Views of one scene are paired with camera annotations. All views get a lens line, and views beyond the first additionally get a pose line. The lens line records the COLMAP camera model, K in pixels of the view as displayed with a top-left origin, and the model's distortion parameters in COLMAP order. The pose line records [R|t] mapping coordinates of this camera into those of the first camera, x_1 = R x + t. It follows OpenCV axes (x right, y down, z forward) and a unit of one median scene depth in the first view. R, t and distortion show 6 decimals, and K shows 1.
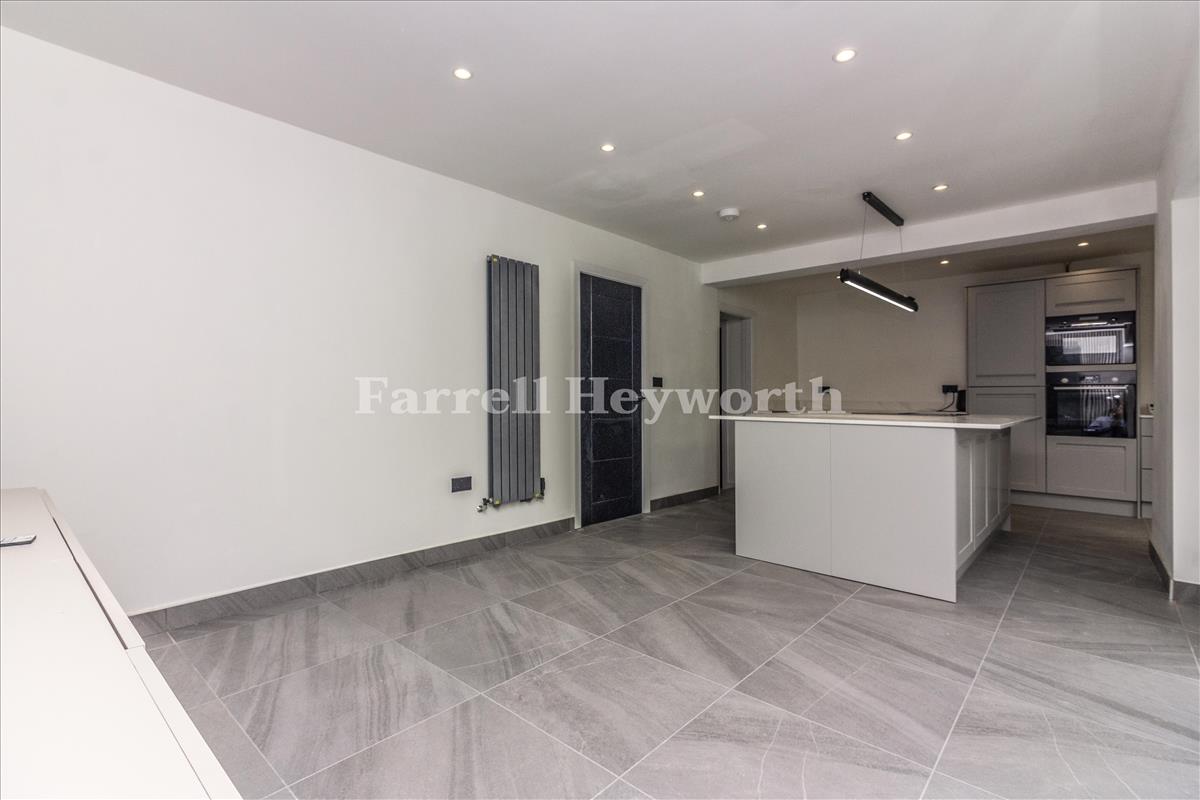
lens RADIAL K [[563.4, 0, 564.0], [0, 563.4, 388.6], [0, 0, 1]] dist [-0.000435, -0.000169]
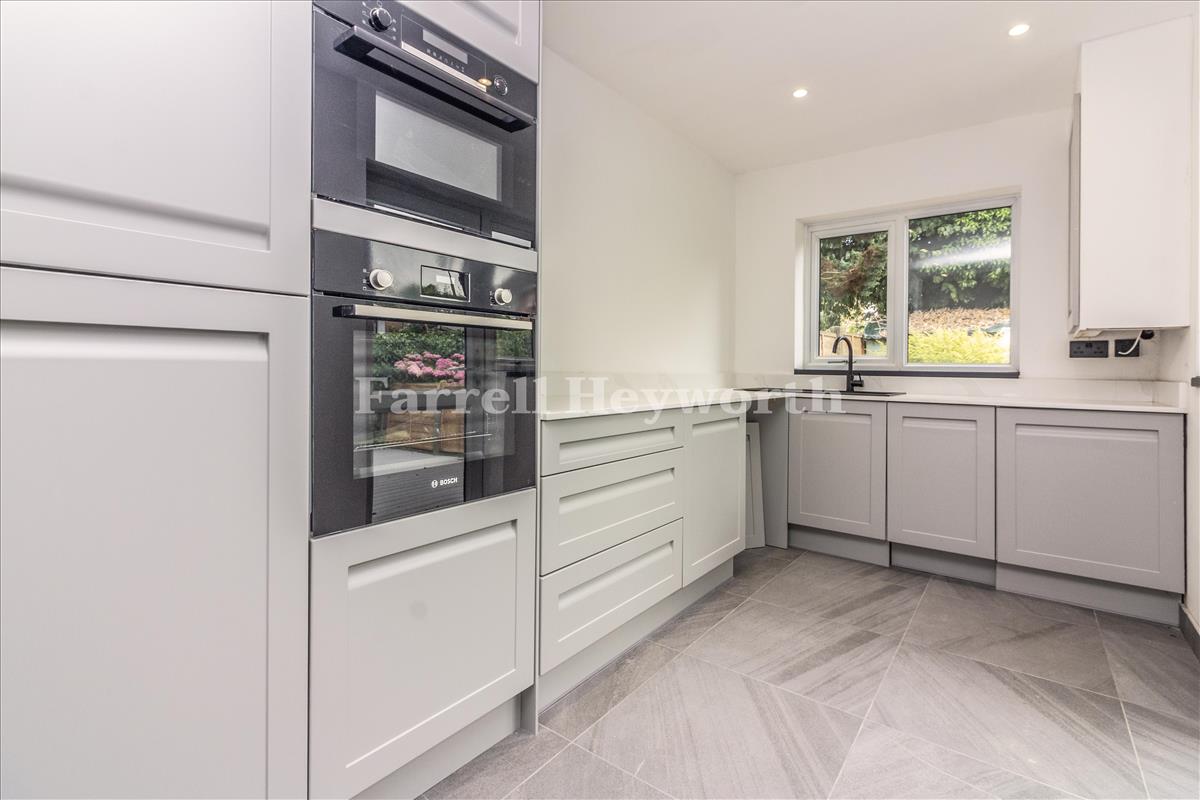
lens RADIAL K [[551.7, 0, 591.0], [0, 551.7, 389.5], [0, 0, 1]] dist [0.000200, 0.000526]
pose [[-0.105187, -0.053301, 0.993023, 0.782521], [-0.029316, 0.998295, 0.050479, 0.018529], [-0.994020, -0.023802, -0.106570, 1.111331]]
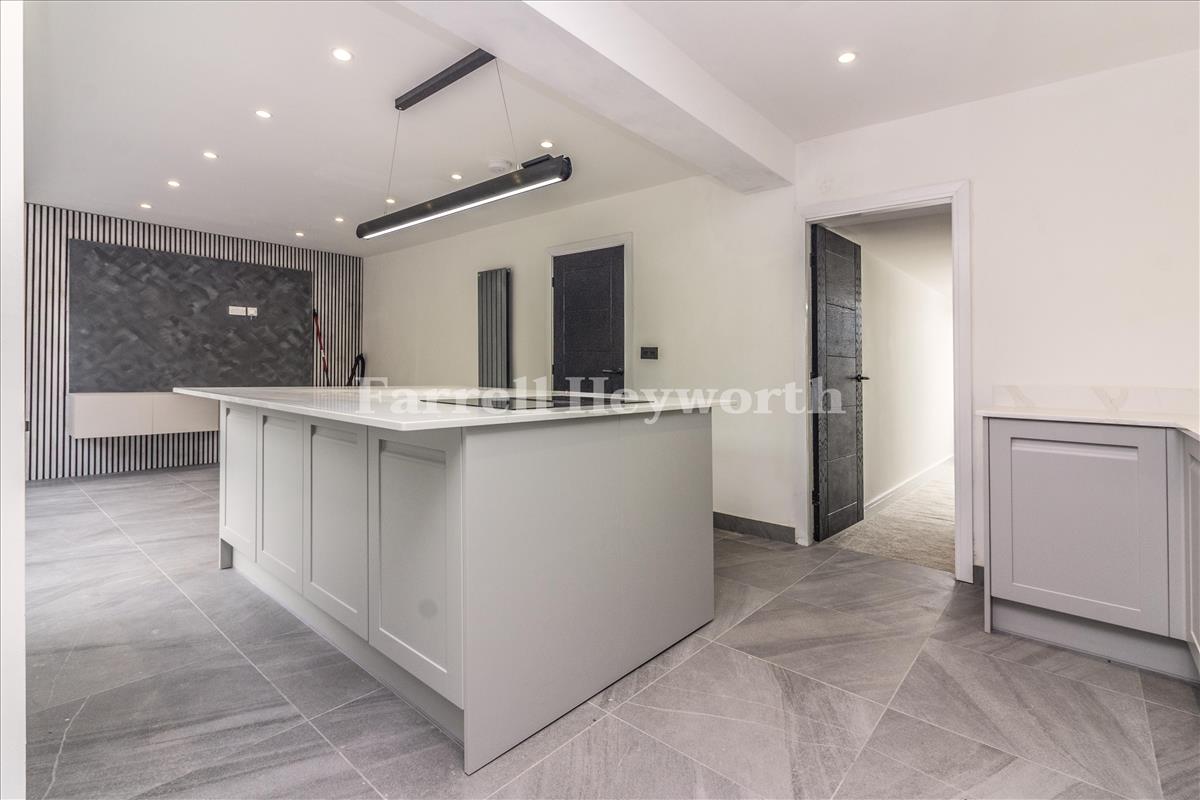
lens RADIAL K [[552.3, 0, 603.1], [0, 552.3, 368.0], [0, 0, 1]] dist [-0.000773, -0.000047]
pose [[0.050002, -0.010242, -0.998697, 1.112790], [-0.005910, 0.999927, -0.010551, 0.022257], [0.998732, 0.006430, 0.049938, 1.042494]]
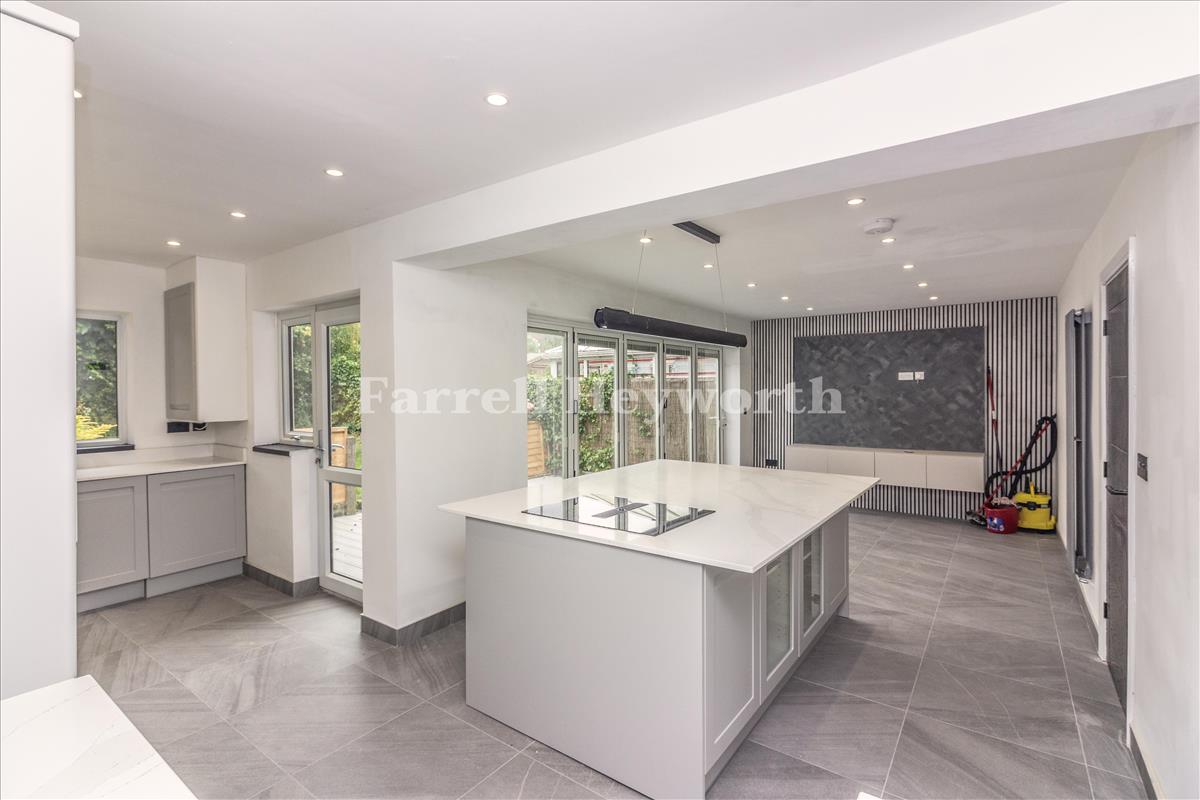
lens RADIAL K [[543.4, 0, 586.8], [0, 543.4, 385.4], [0, 0, 1]] dist [0.000417, 0.000319]
pose [[-0.993096, -0.003772, -0.117246, 0.723295], [-0.000961, 0.999711, -0.024021, -0.069749], [0.117303, -0.023742, -0.992812, 1.576067]]
